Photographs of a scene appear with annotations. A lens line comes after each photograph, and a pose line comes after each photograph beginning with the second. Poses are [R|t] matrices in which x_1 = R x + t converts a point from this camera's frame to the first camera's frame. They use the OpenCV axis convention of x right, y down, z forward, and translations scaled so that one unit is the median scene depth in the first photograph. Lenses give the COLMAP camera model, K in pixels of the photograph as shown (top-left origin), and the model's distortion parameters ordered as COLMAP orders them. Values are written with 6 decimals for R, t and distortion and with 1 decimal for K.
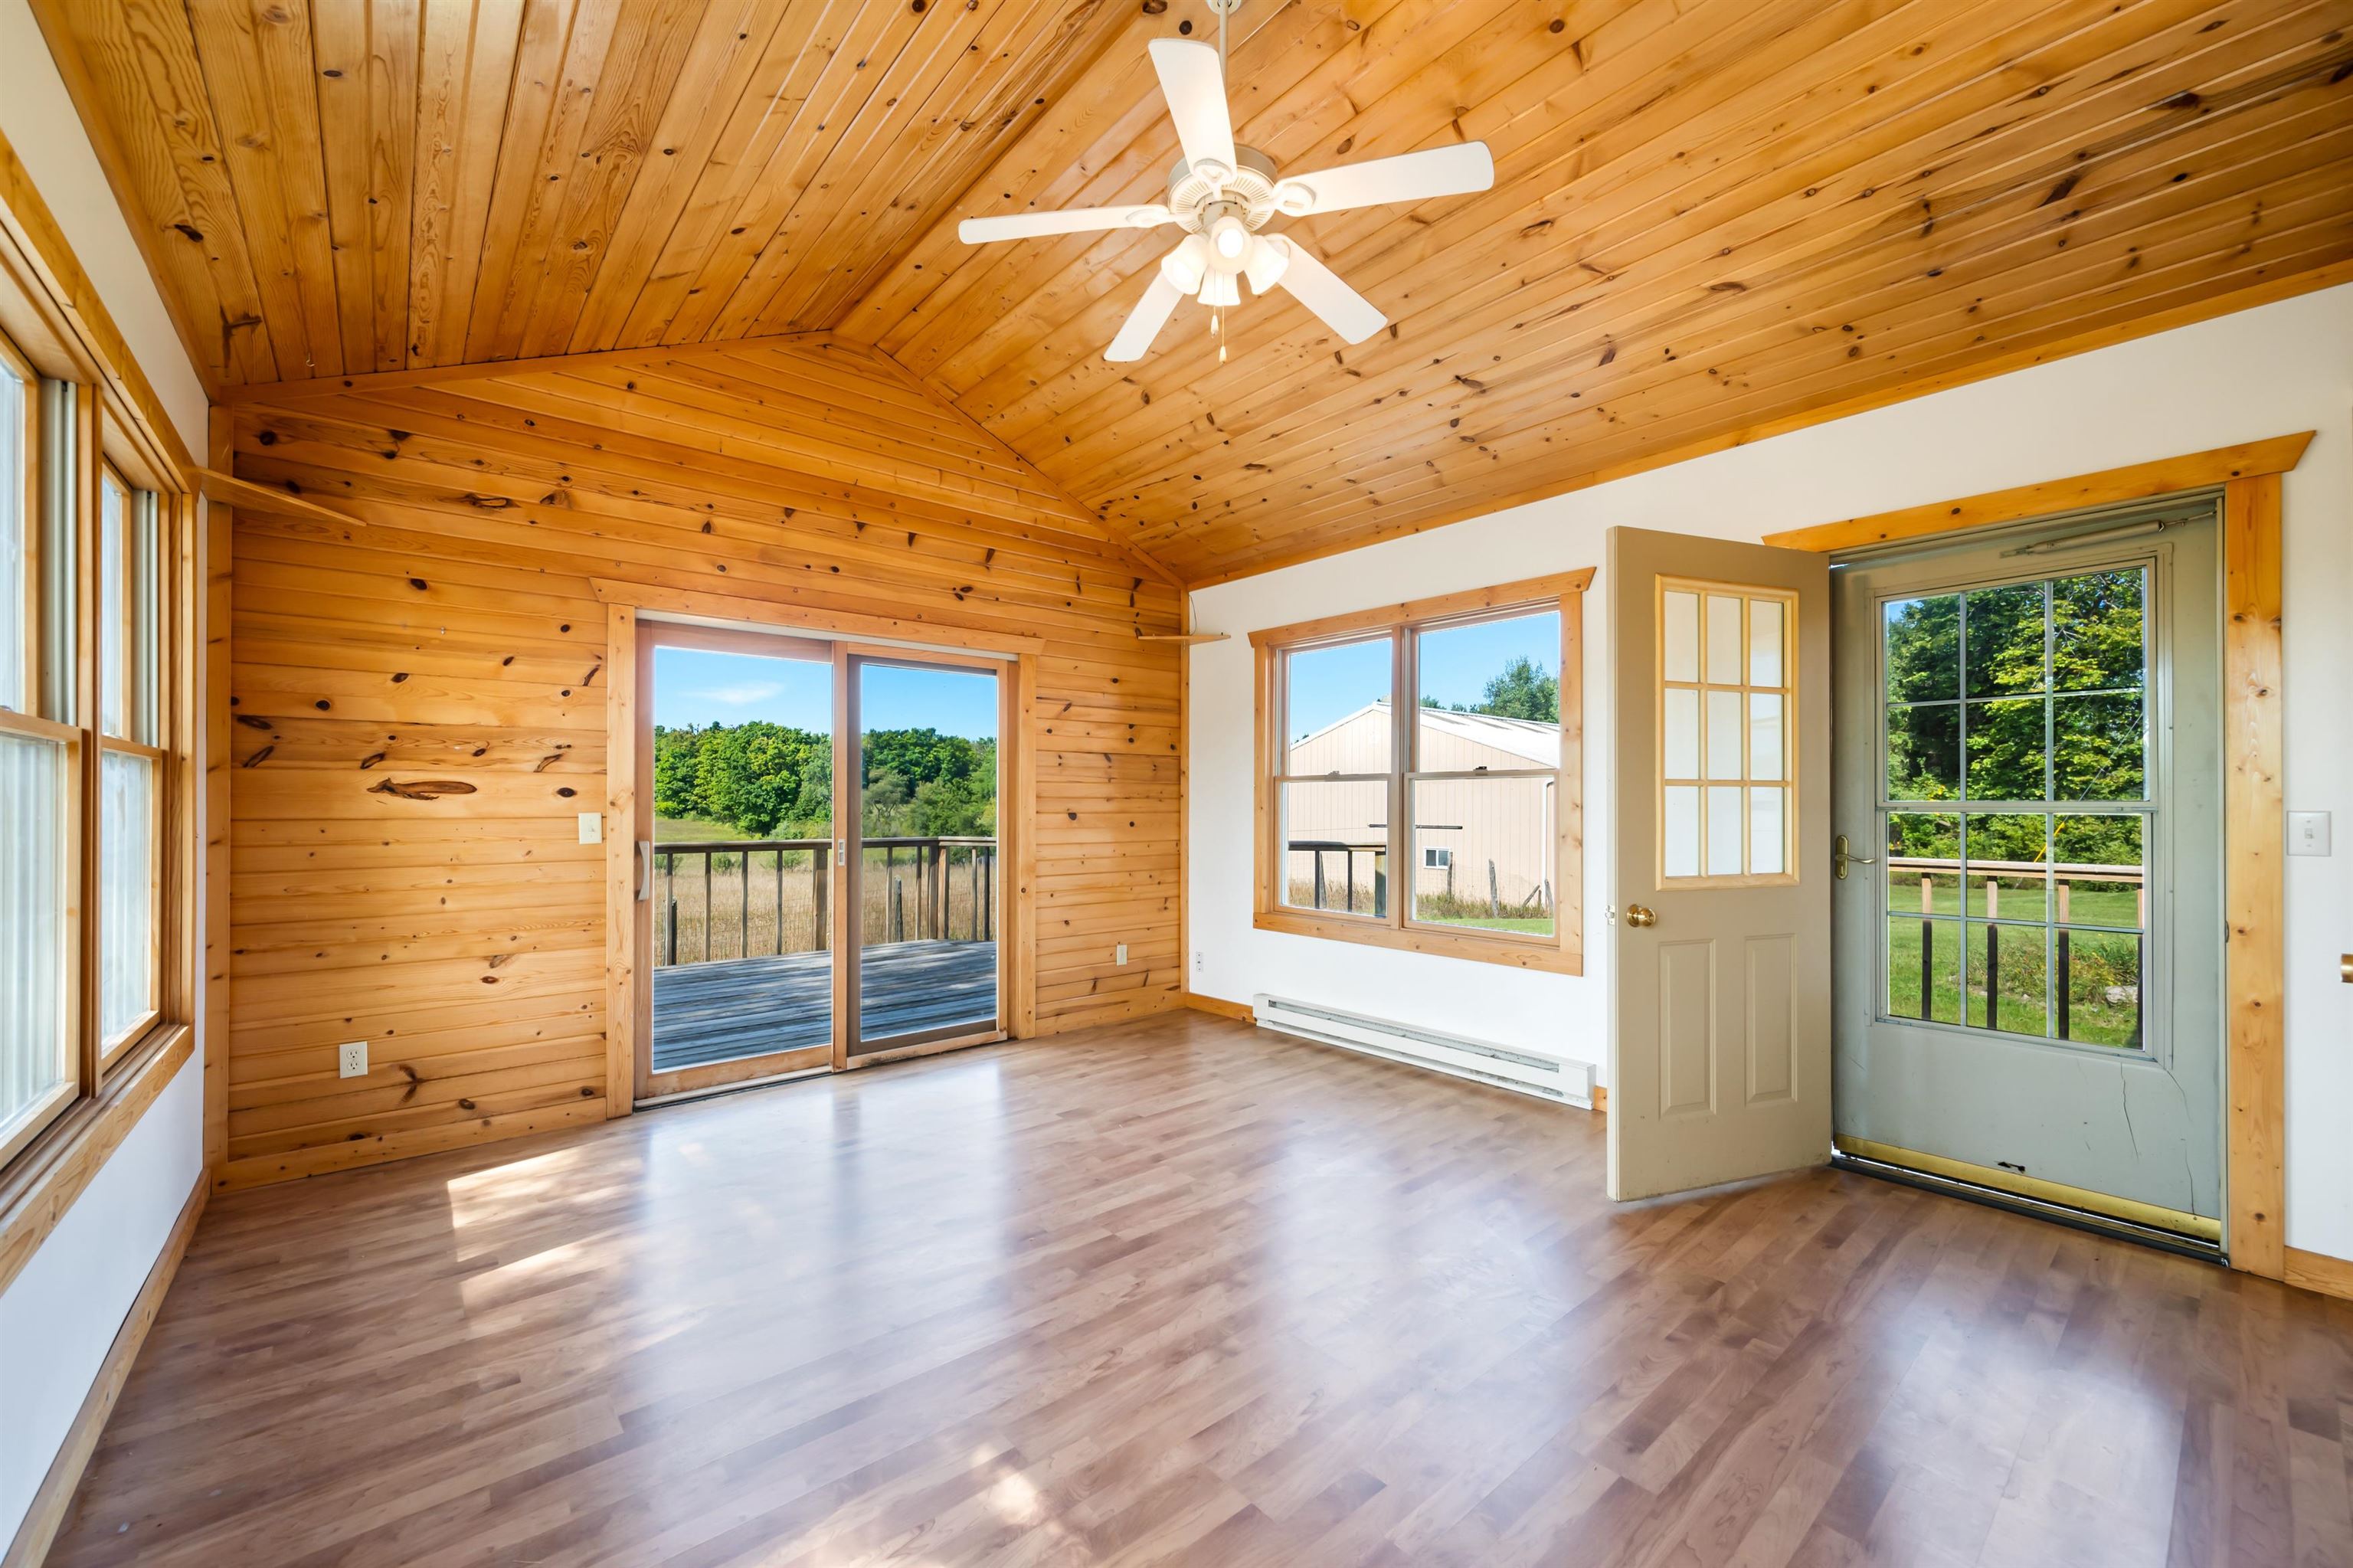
lens RADIAL K [[920.7, 0, 1176.6], [0, 920.7, 794.6], [0, 0, 1]] dist [0.000432, -0.001125]
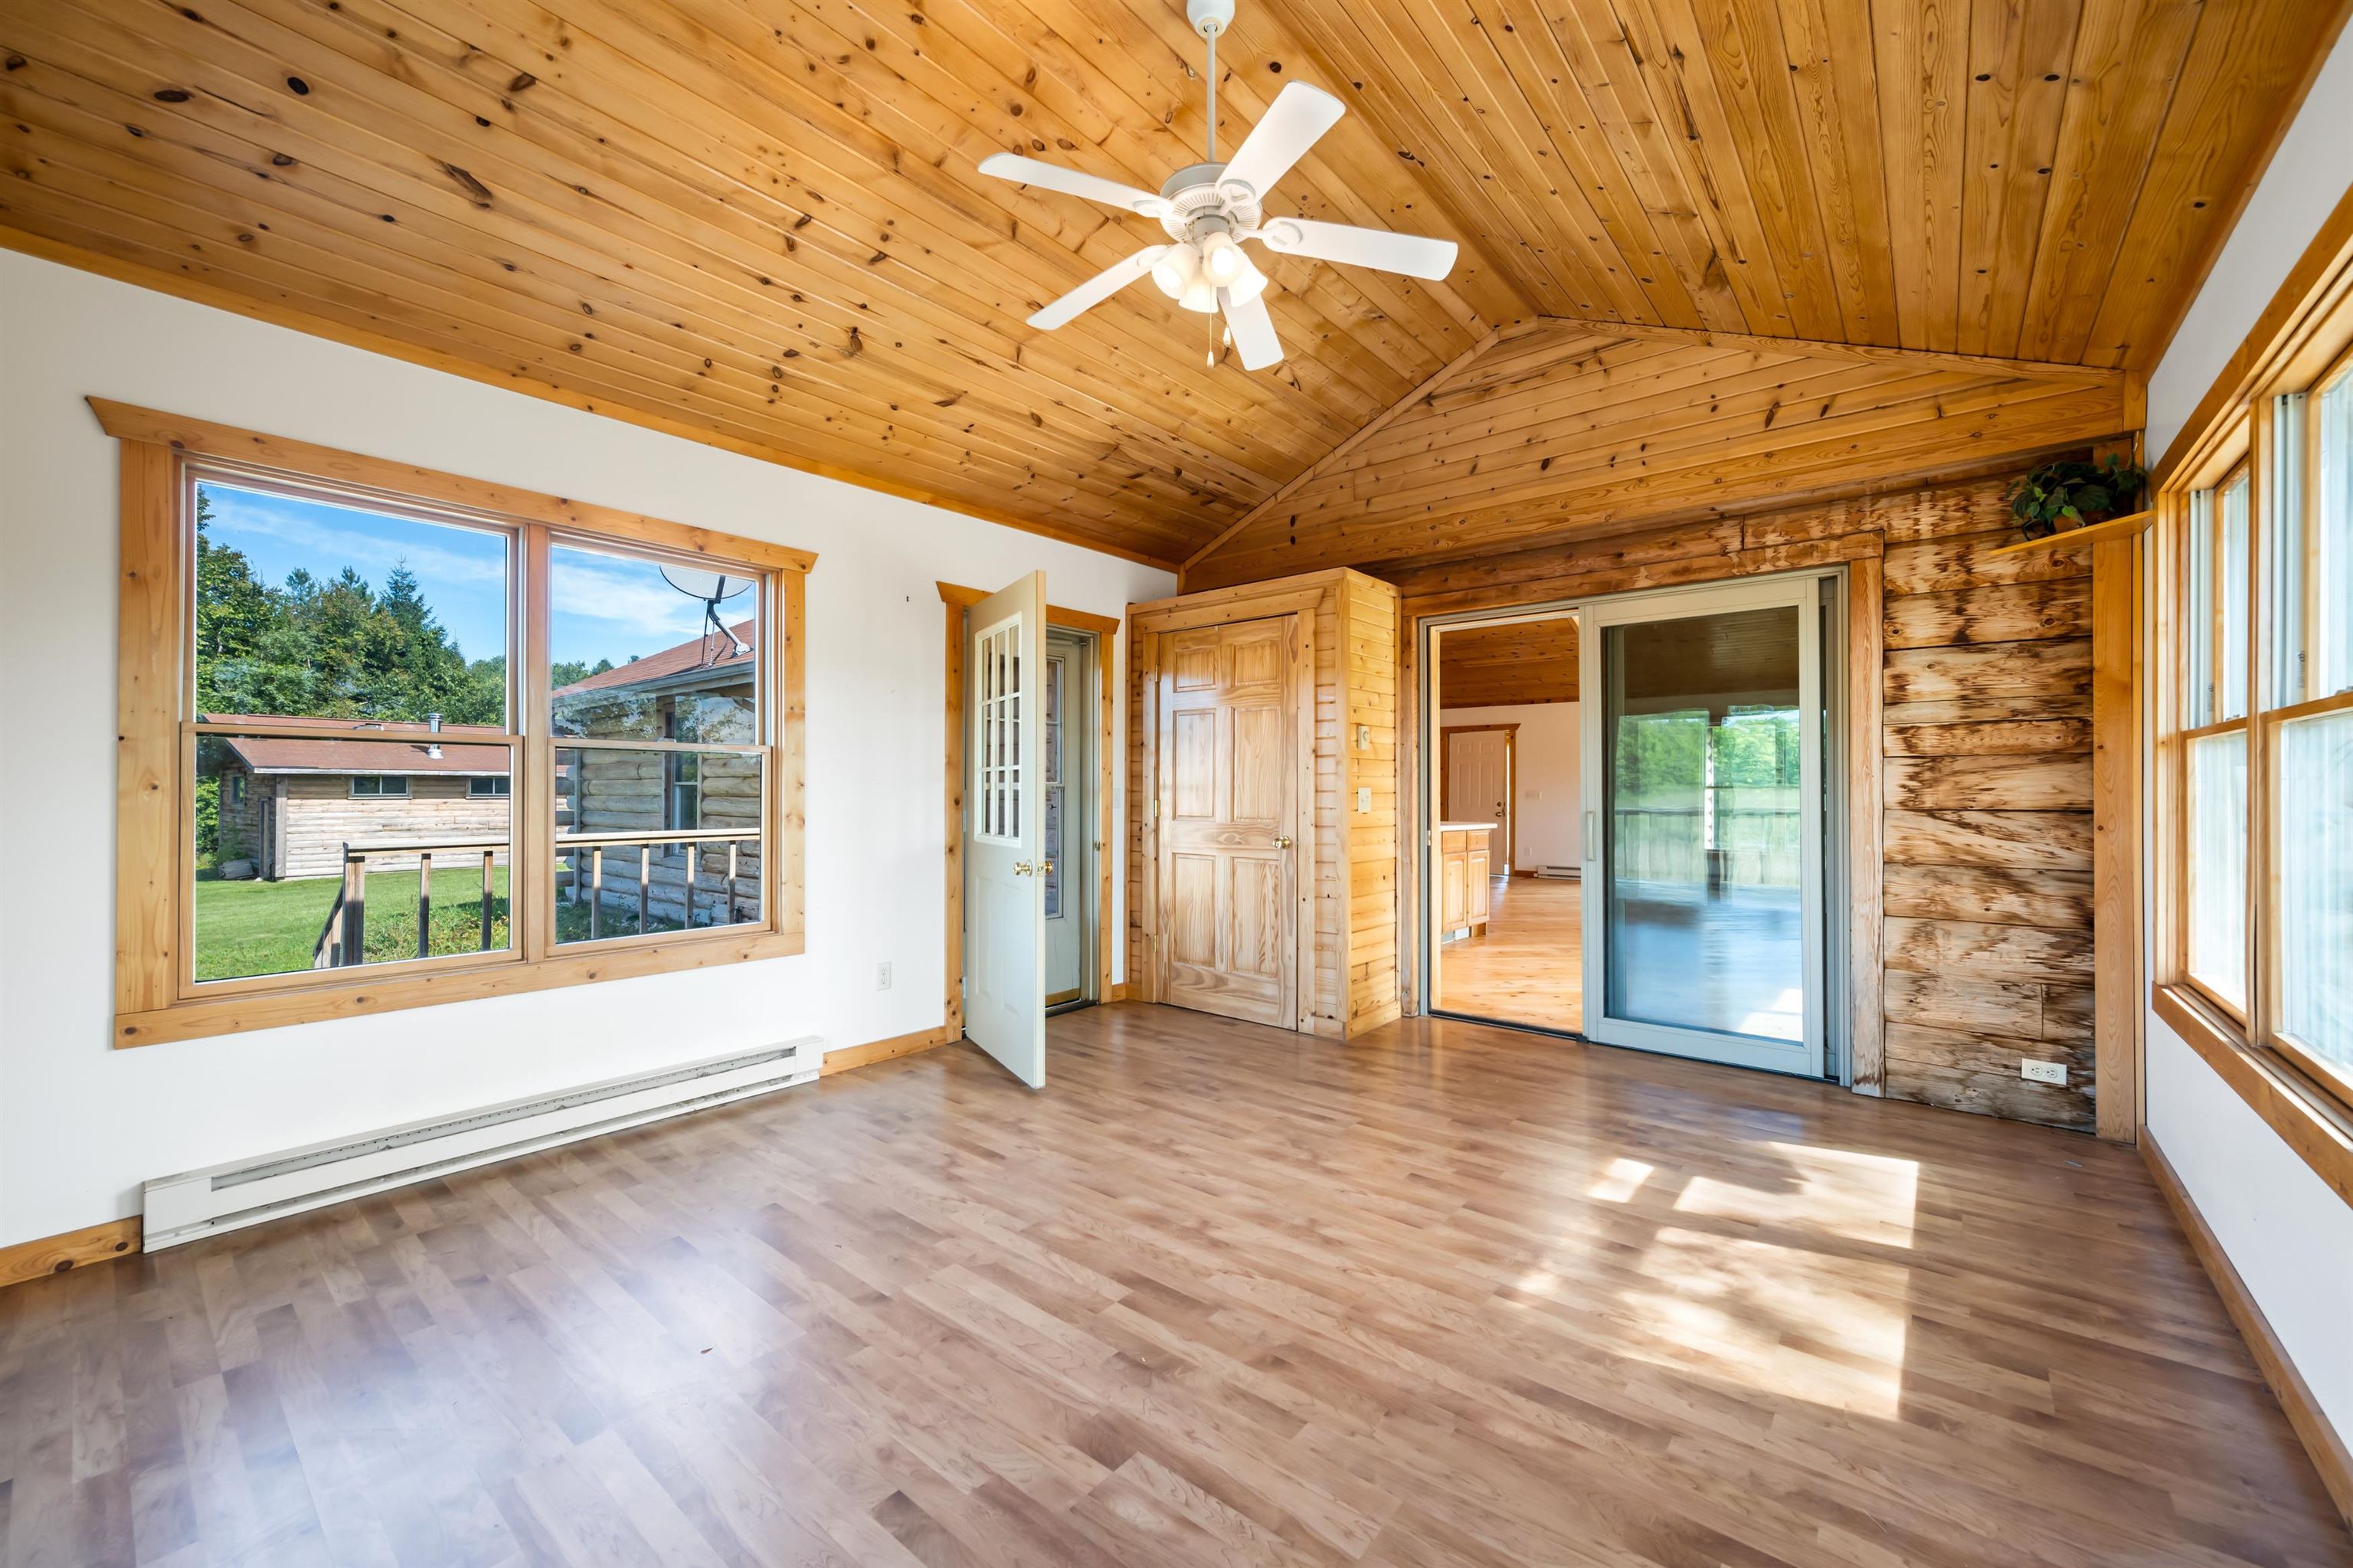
lens RADIAL K [[920.7, 0, 1178.0], [0, 920.7, 789.2], [0, 0, 1]] dist [0.000432, -0.001125]
pose [[-0.168560, -0.003481, 0.985685, -0.599062], [-0.013350, 0.999910, 0.001249, 0.009242], [-0.985601, -0.012949, -0.168591, 0.732080]]
